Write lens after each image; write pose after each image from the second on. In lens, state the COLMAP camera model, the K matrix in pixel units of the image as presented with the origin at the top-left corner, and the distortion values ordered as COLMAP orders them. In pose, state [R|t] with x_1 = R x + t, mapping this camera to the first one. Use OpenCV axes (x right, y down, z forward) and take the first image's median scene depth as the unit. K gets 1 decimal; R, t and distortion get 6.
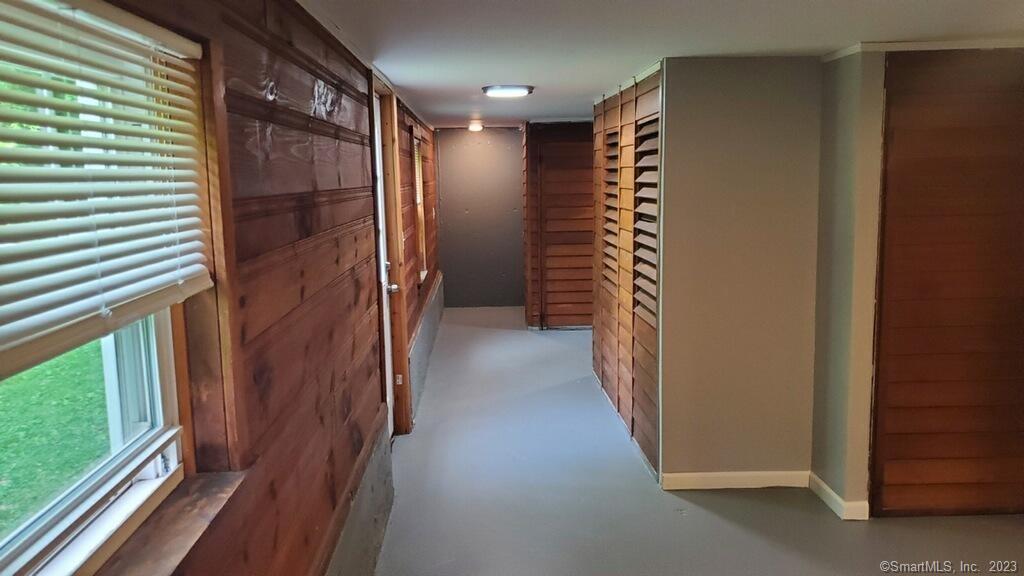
lens RADIAL K [[806.4, 0, 491.4], [0, 806.4, 285.8], [0, 0, 1]] dist [0.063378, -0.006418]
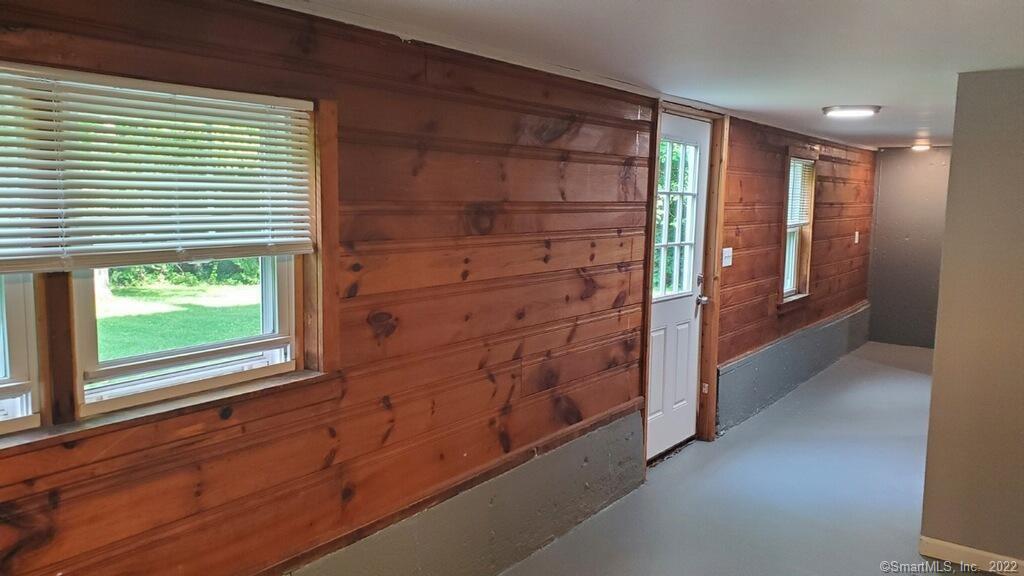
lens RADIAL K [[806.4, 0, 491.4], [0, 806.4, 285.8], [0, 0, 1]] dist [0.063378, -0.006418]
pose [[0.791709, 0.105285, -0.601757, 0.380754], [-0.119237, 0.992723, 0.016813, -0.000975], [0.599149, 0.058441, 0.798502, -0.023585]]
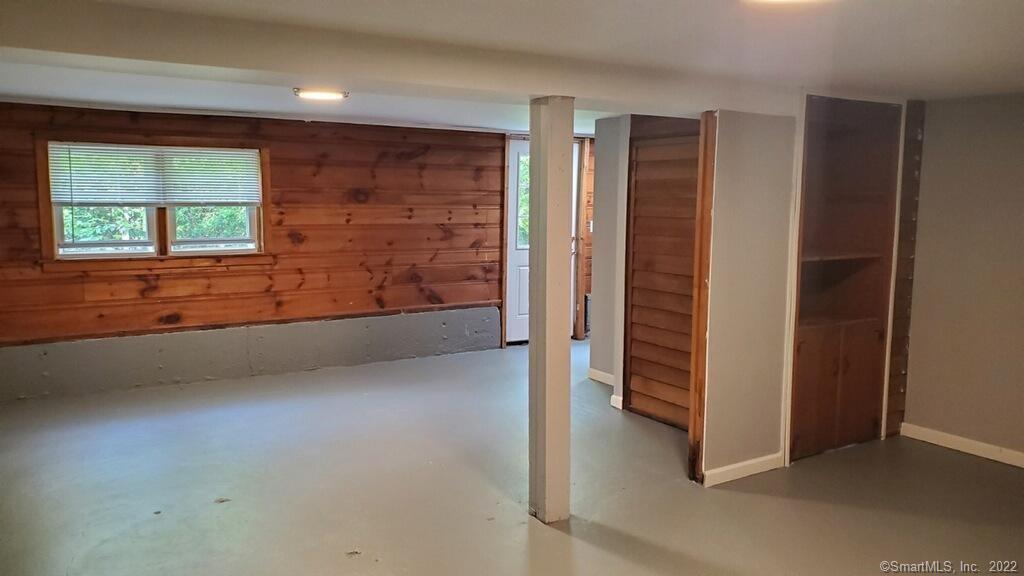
lens RADIAL K [[806.4, 0, 491.4], [0, 806.4, 285.8], [0, 0, 1]] dist [0.063378, -0.006418]
pose [[0.482235, 0.122401, -0.867449, 1.661012], [-0.142364, 0.987978, 0.060264, -0.006486], [0.864397, 0.094432, 0.493863, 0.002088]]
